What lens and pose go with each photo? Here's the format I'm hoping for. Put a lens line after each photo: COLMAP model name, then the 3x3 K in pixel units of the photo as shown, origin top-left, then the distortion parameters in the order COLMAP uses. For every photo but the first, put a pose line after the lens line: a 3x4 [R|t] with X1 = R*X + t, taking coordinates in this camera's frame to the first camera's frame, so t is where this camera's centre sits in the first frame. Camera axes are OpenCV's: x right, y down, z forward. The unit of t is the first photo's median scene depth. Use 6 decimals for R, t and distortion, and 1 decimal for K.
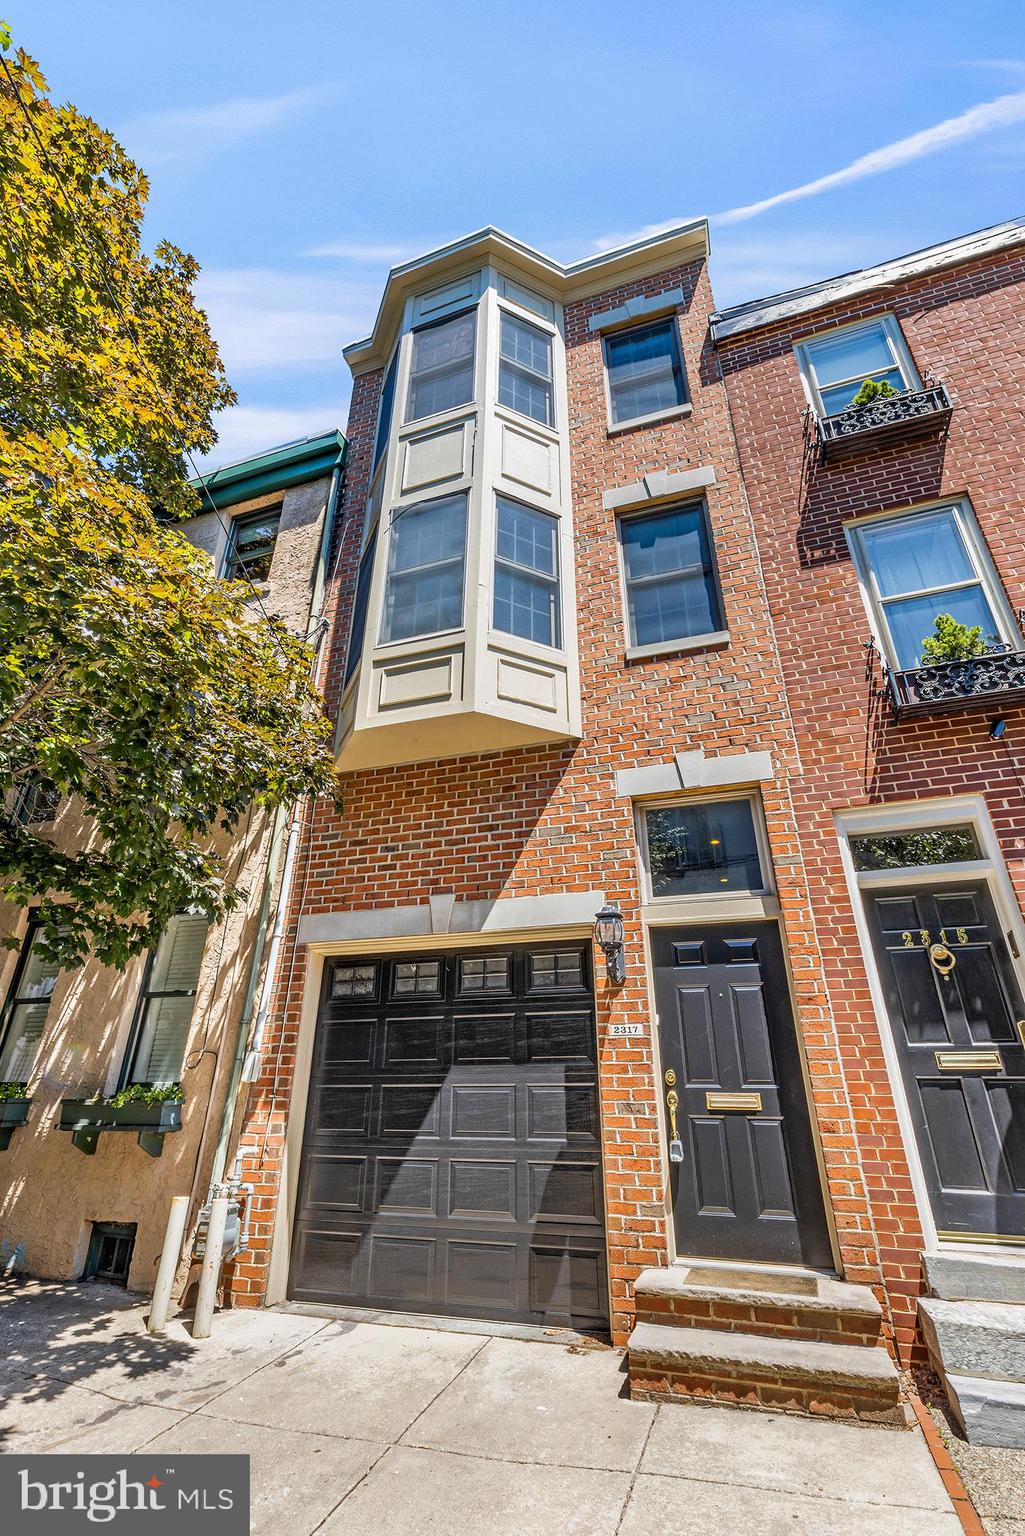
lens RADIAL K [[711.6, 0, 523.4], [0, 711.6, 763.3], [0, 0, 1]] dist [0.001940, -0.000236]
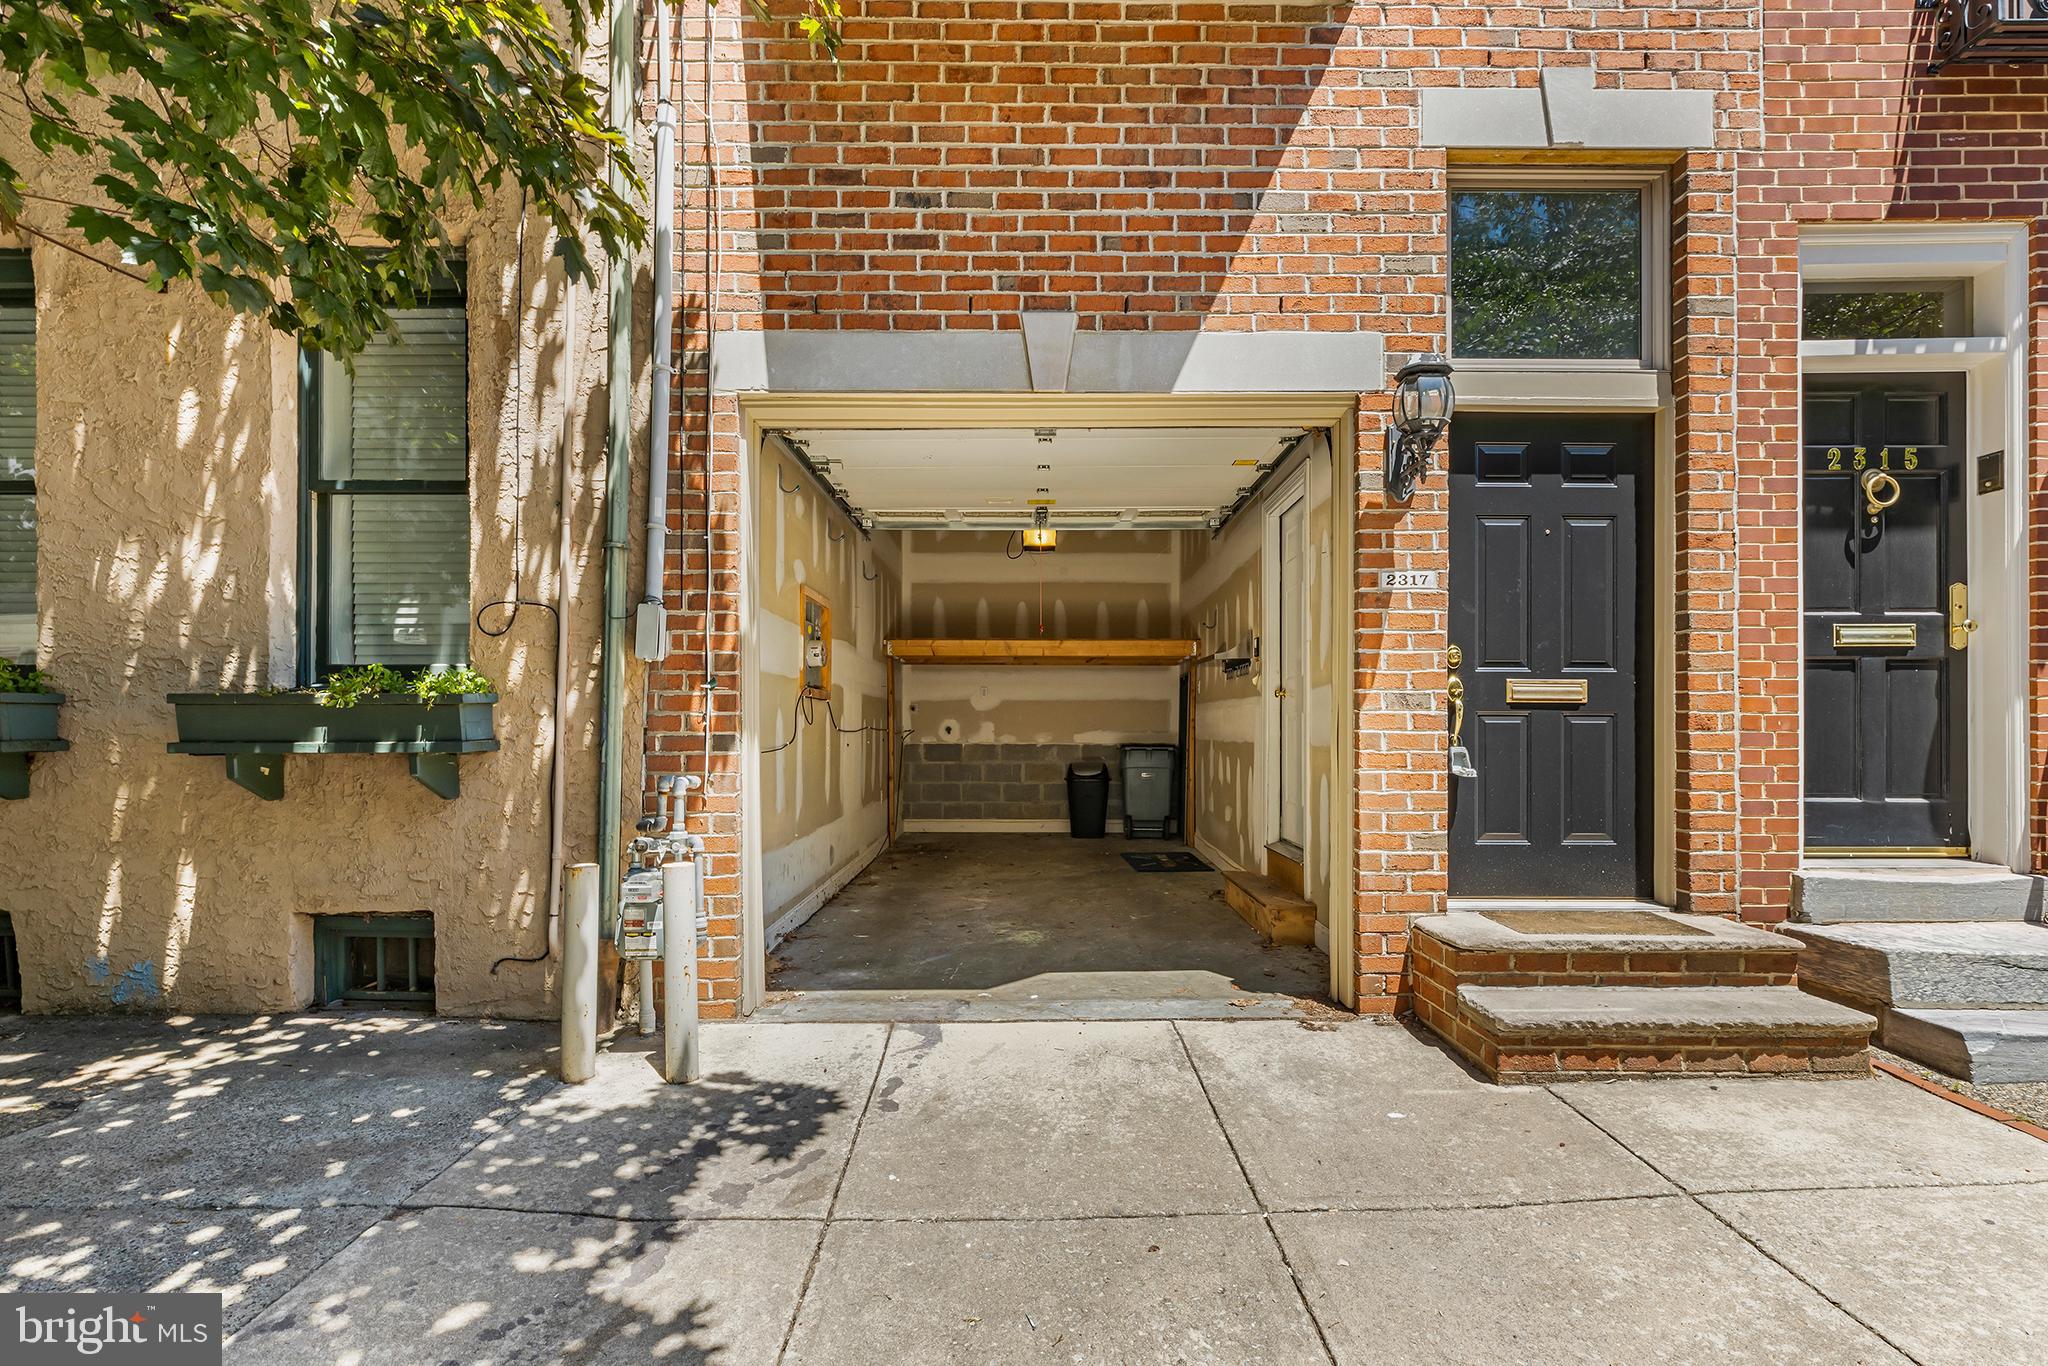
lens RADIAL K [[948.8, 0, 1082.0], [0, 948.8, 736.0], [0, 0, 1]] dist [0.001940, -0.000236]
pose [[0.941026, -0.009593, 0.338197, -0.357440], [-0.137491, 0.902495, 0.408166, 0.200750], [-0.309137, -0.430594, 0.847953, 0.352842]]
